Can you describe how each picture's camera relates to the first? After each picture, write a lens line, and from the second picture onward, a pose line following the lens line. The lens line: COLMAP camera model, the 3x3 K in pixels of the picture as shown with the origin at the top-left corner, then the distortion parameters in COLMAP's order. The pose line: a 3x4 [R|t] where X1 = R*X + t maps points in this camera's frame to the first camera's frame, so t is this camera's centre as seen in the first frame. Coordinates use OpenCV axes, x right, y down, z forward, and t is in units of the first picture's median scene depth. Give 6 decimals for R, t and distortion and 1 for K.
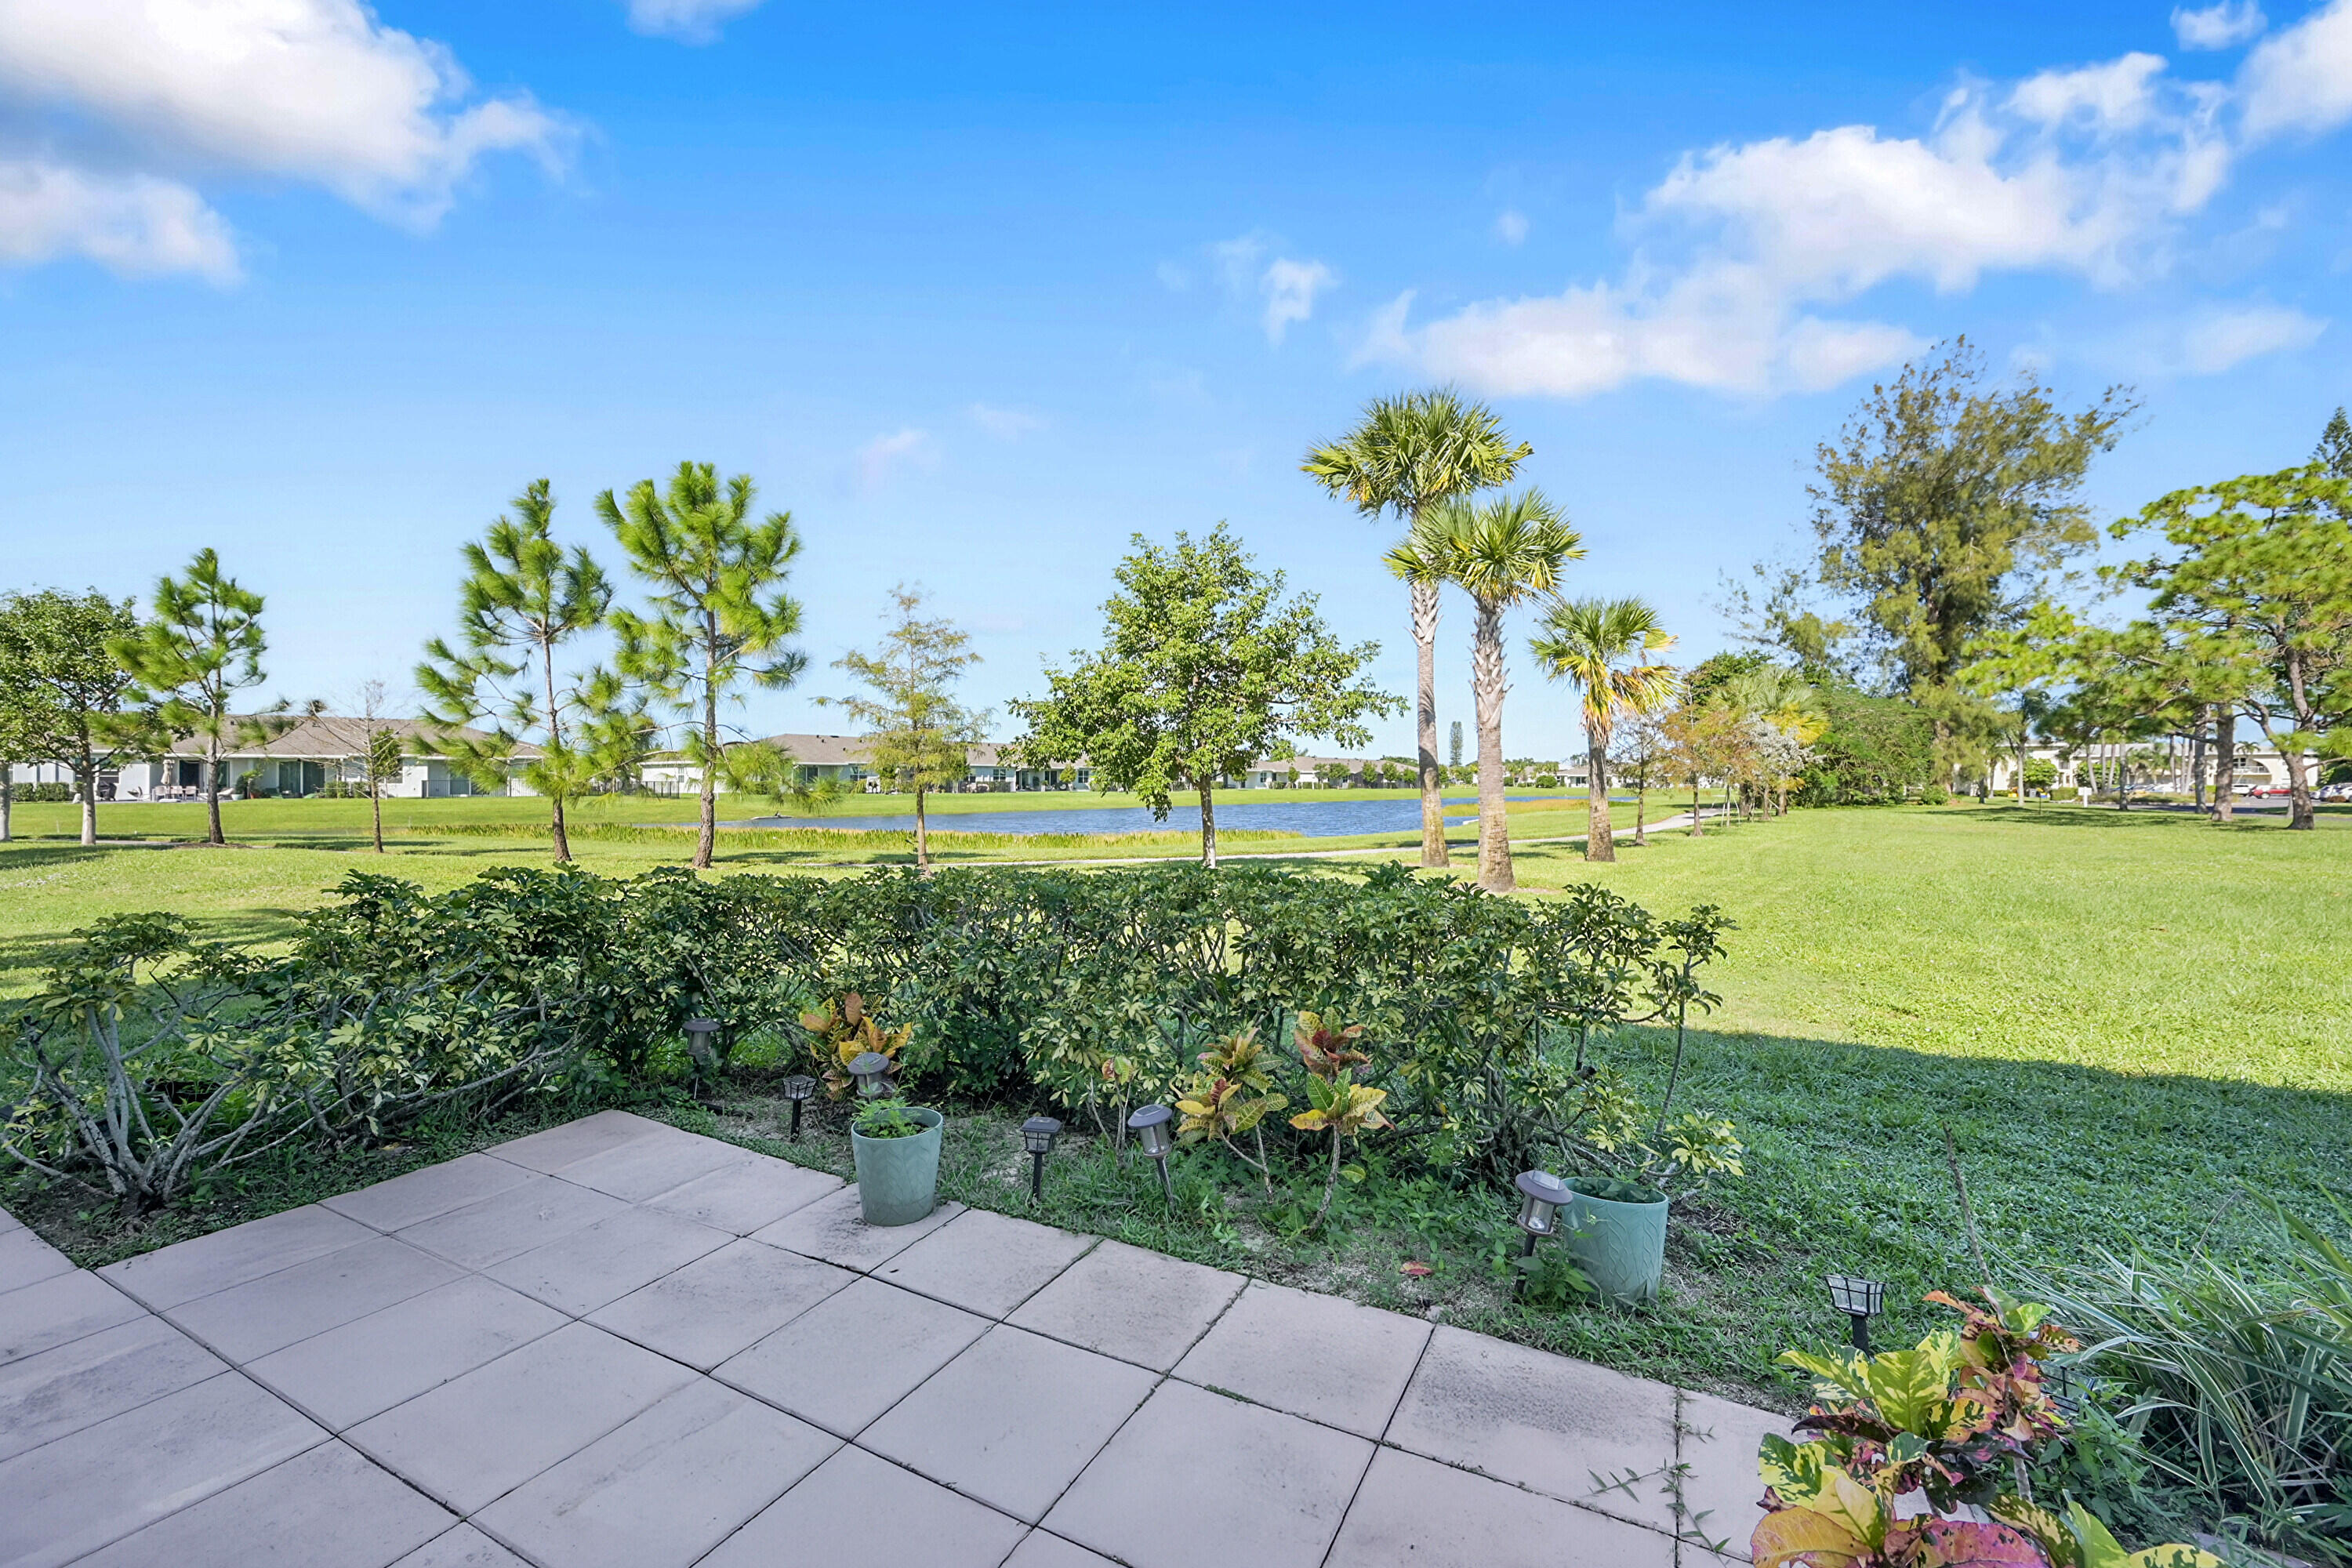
lens RADIAL K [[942.0, 0, 1189.4], [0, 942.0, 796.9], [0, 0, 1]] dist [0.000002, 0.000555]
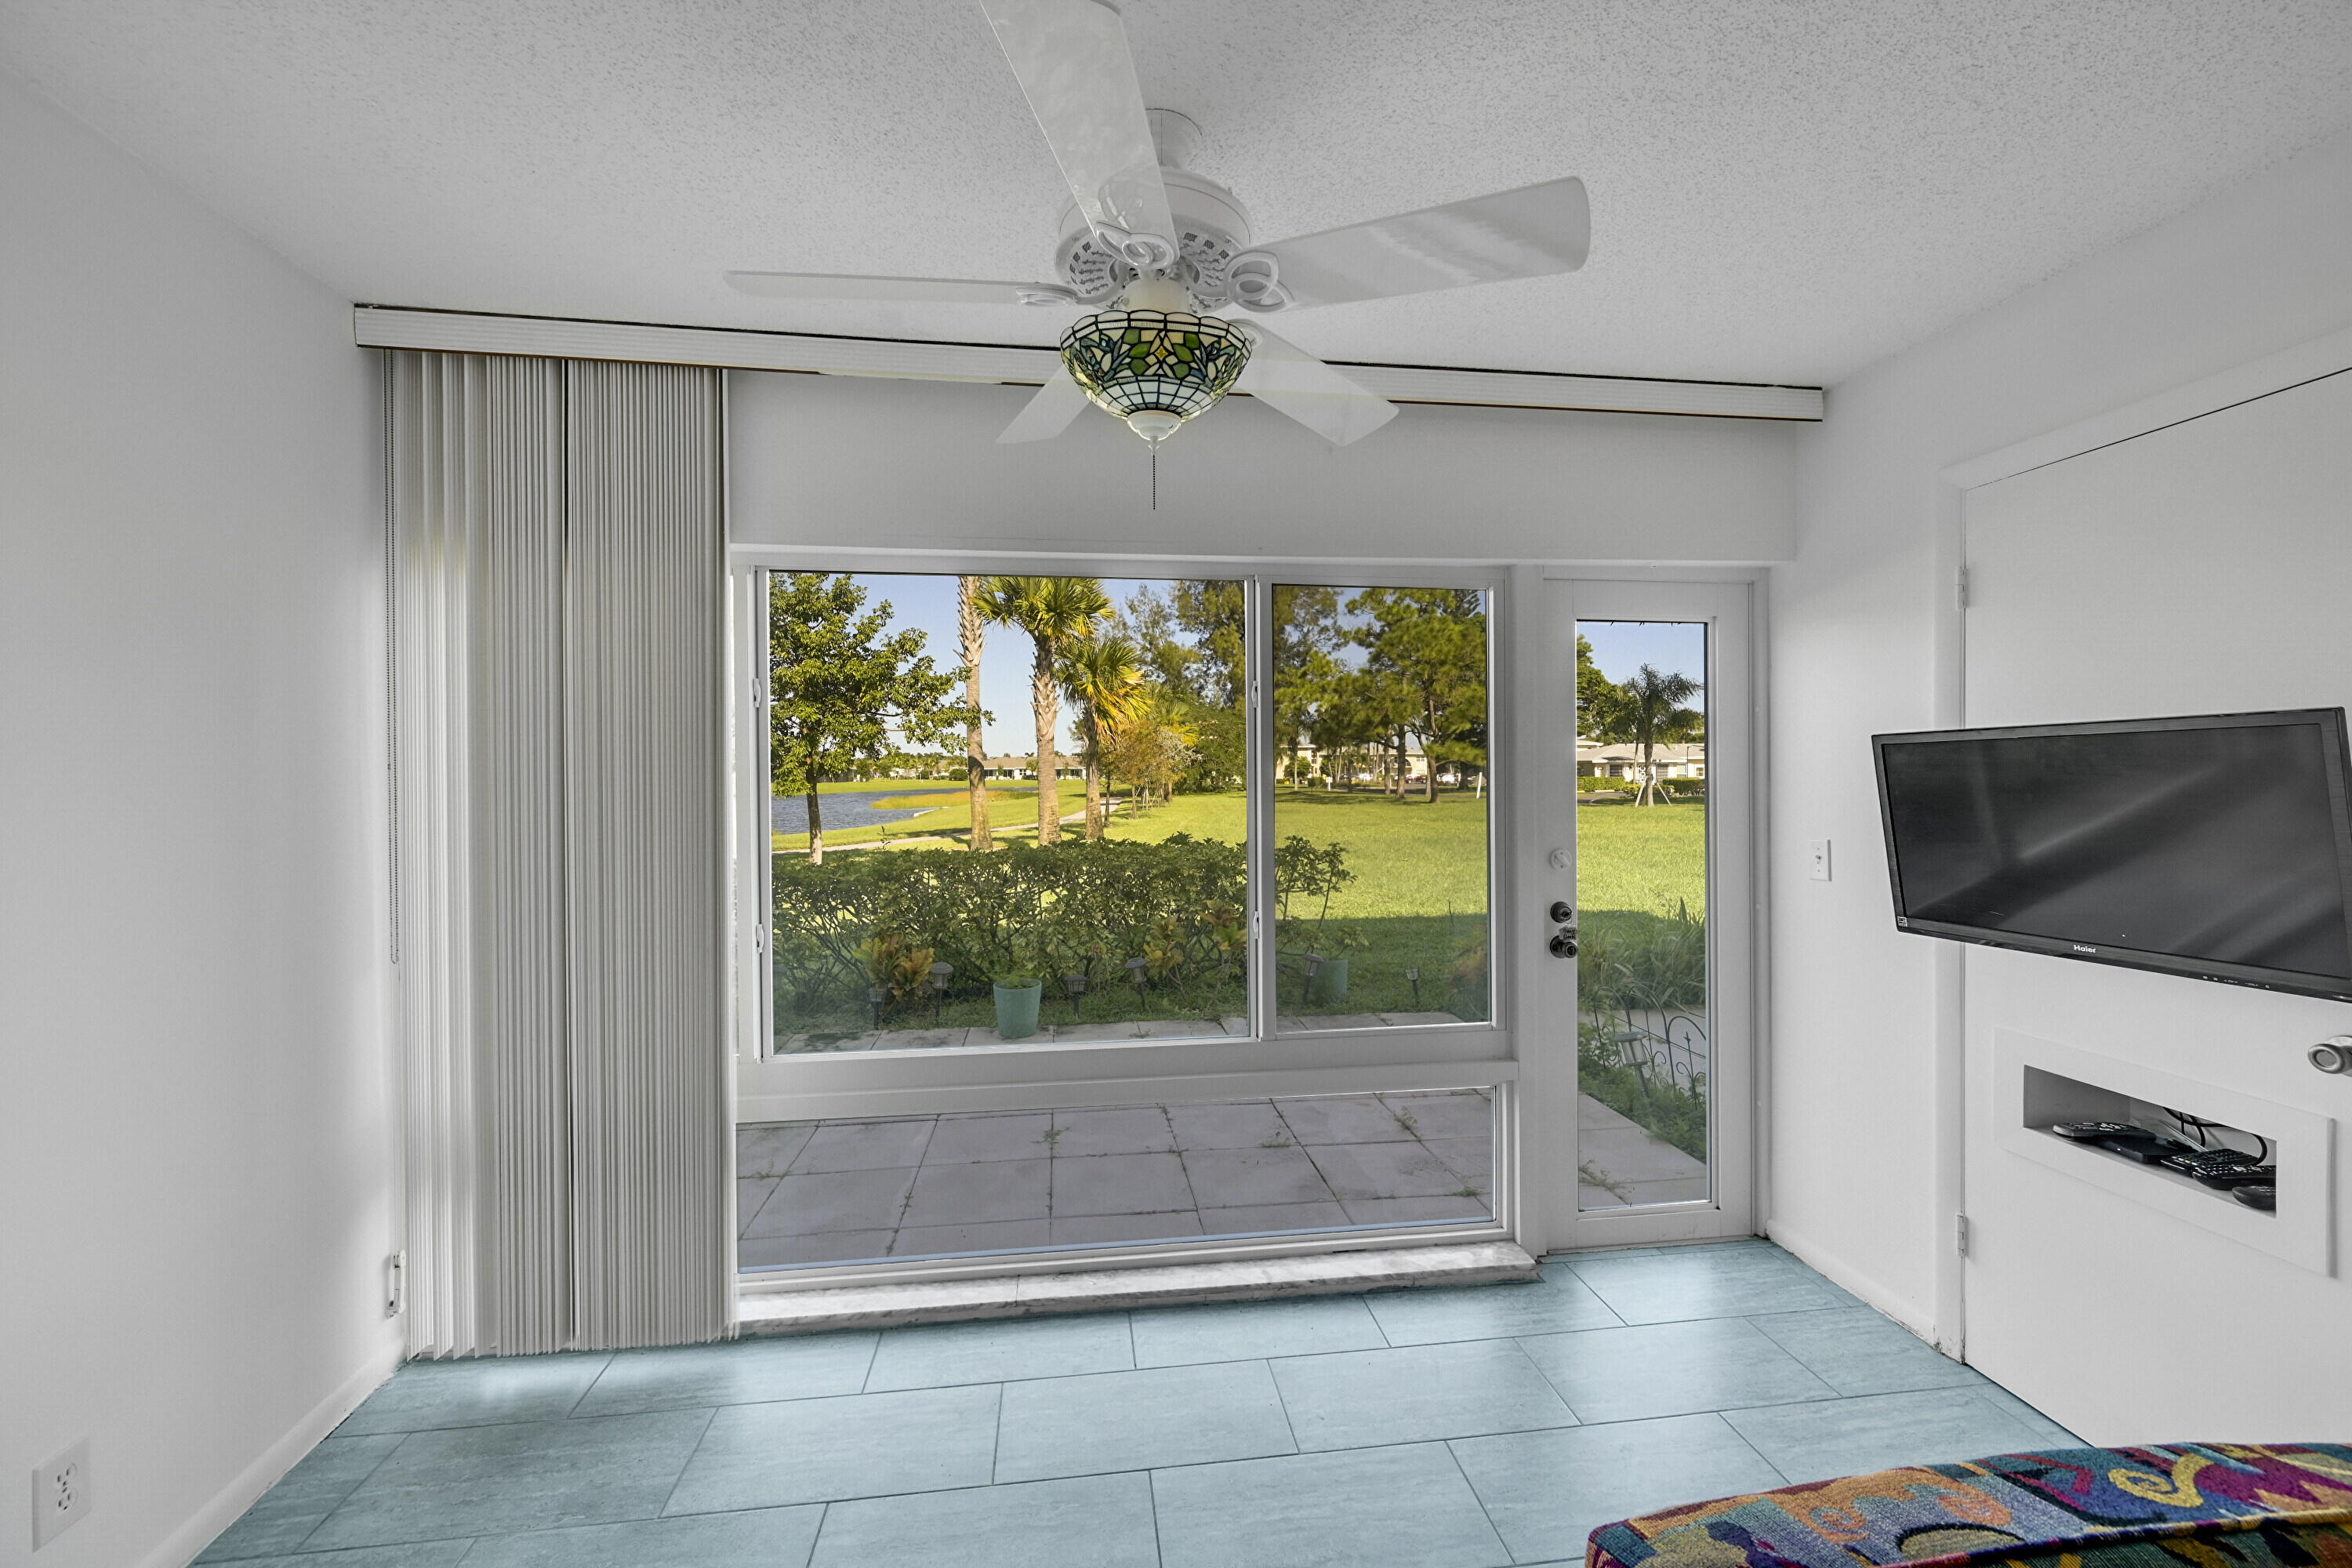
lens RADIAL K [[926.6, 0, 1172.9], [0, 926.6, 771.6], [0, 0, 1]] dist [-0.001559, -0.000038]
pose [[0.823391, -0.003531, 0.567464, -0.090007], [0.014326, 0.999791, -0.014566, -0.001973], [-0.567294, 0.020123, 0.823269, -0.052283]]
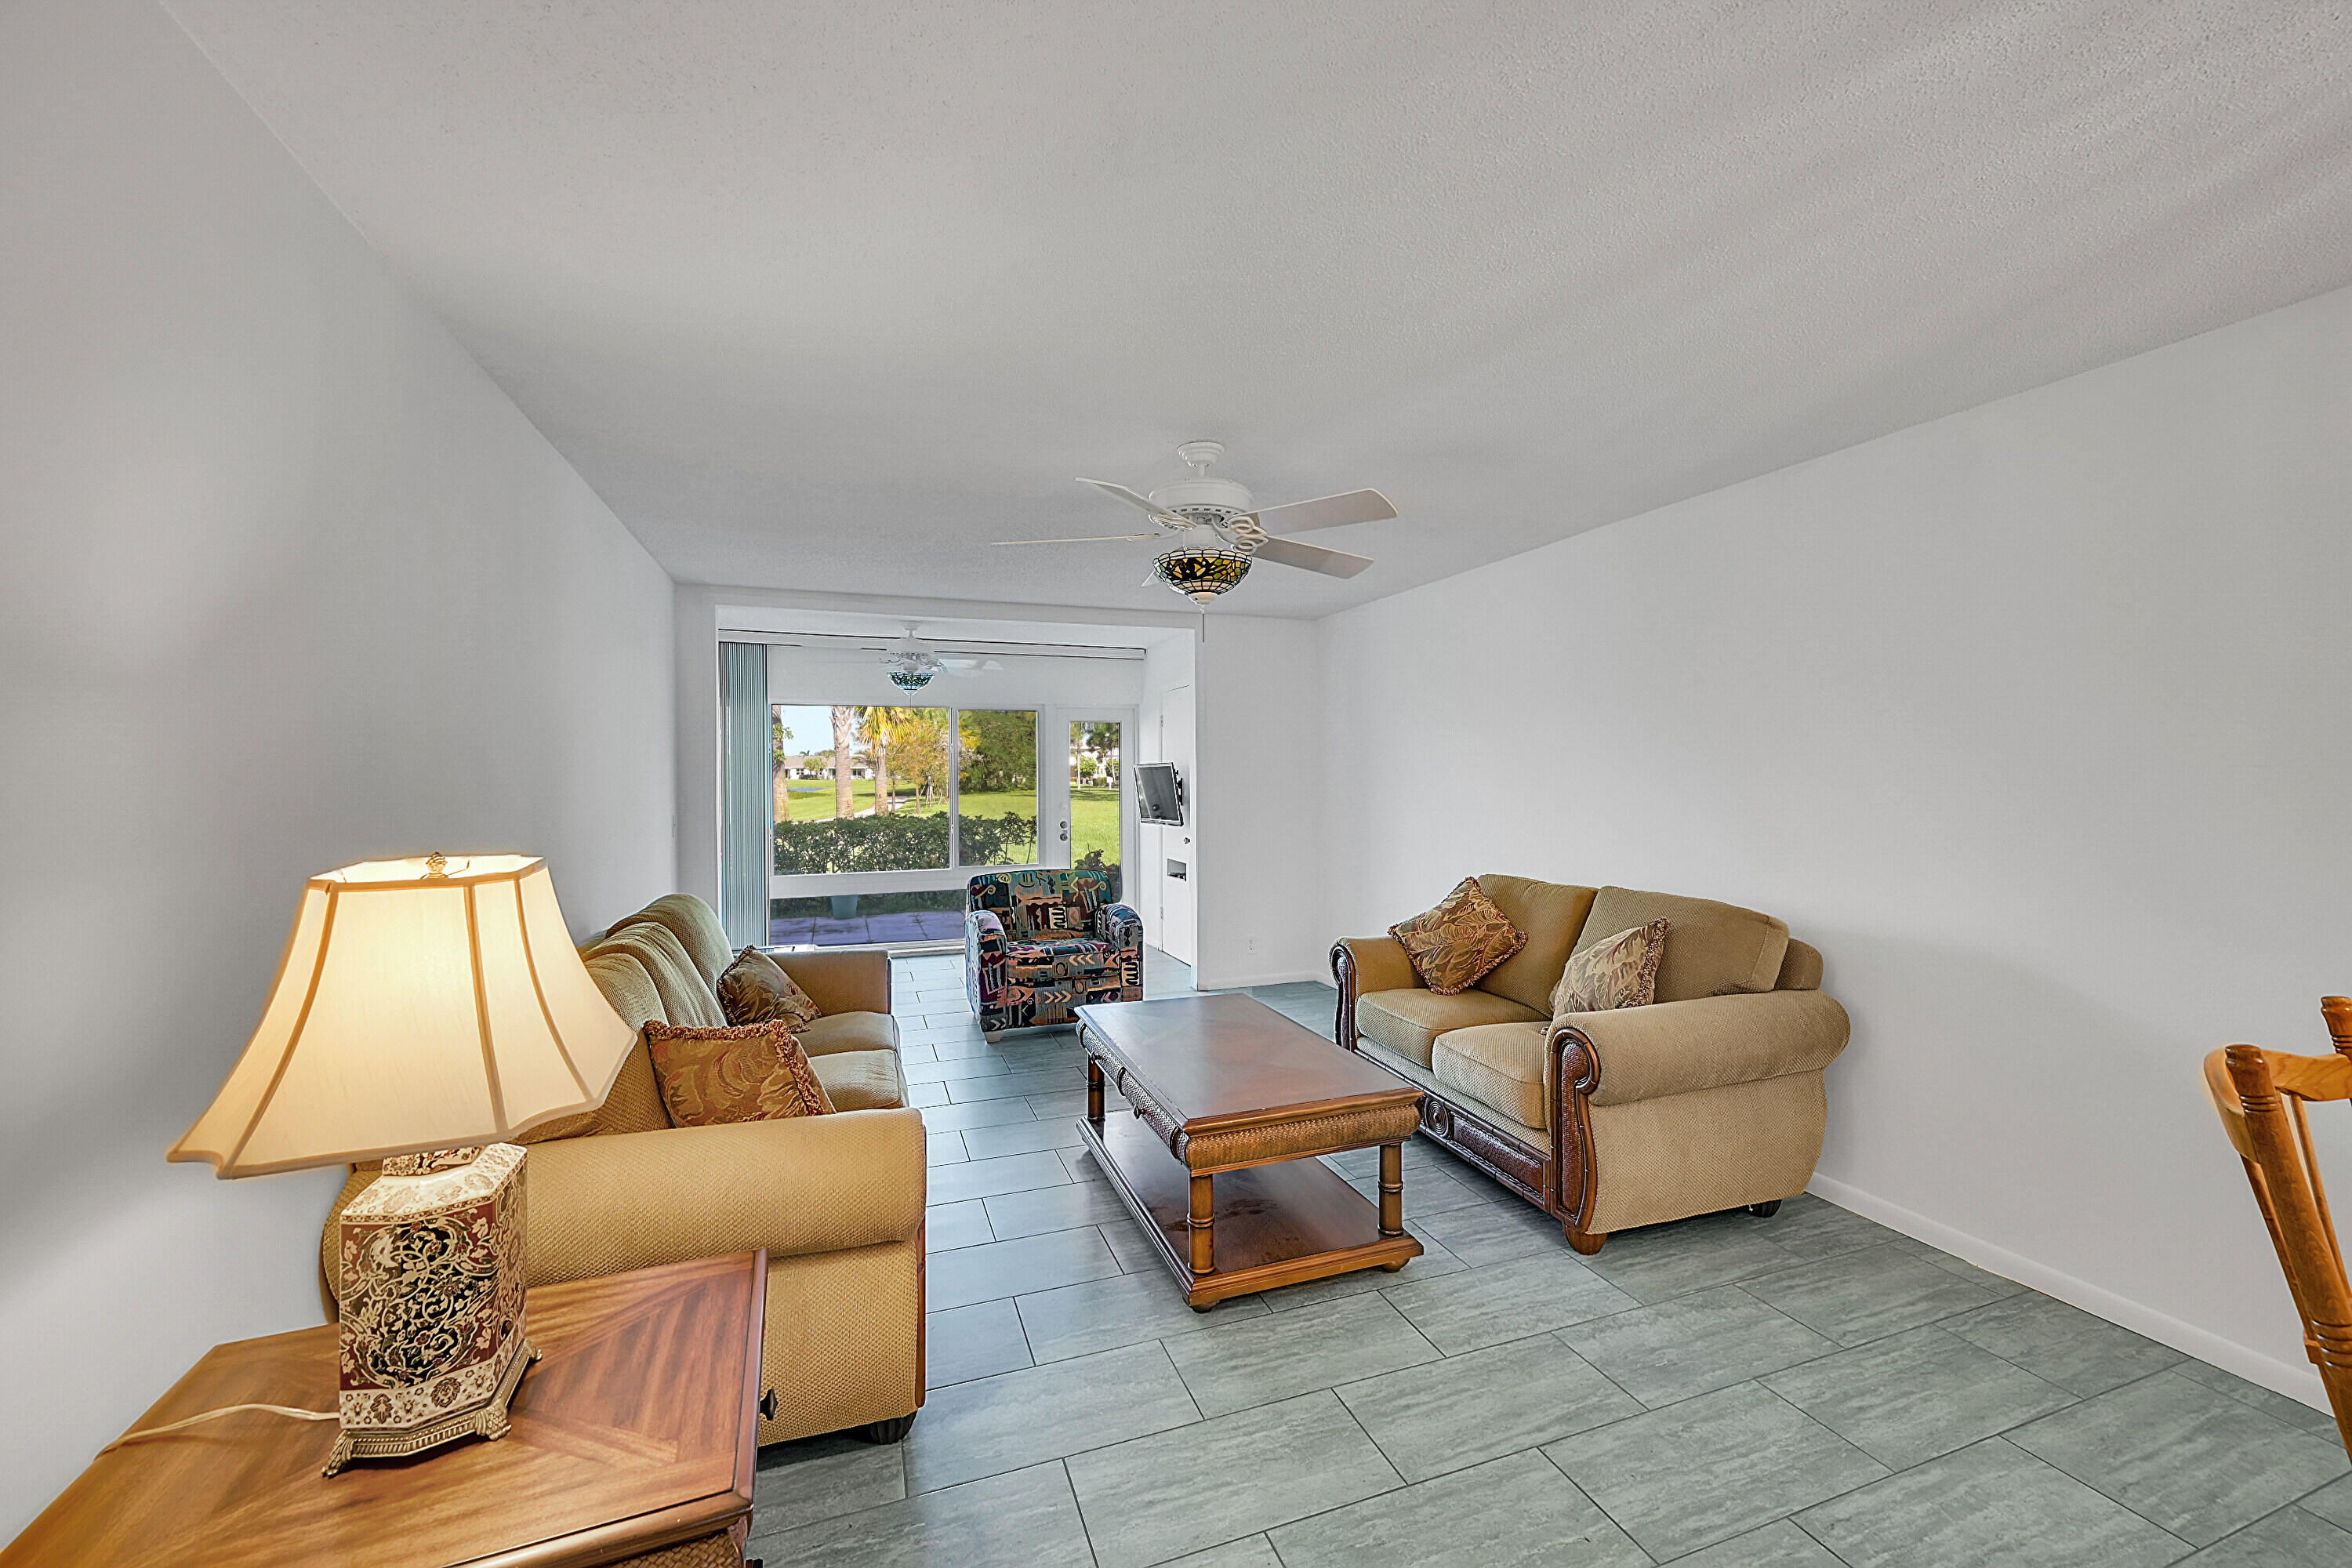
lens RADIAL K [[926.6, 0, 1184.7], [0, 926.6, 781.8], [0, 0, 1]] dist [-0.001559, -0.000038]
pose [[0.668170, -0.009572, 0.743947, -0.167135], [0.014649, 0.999893, -0.000291, -0.000648], [-0.743864, 0.011093, 0.668239, -0.180555]]
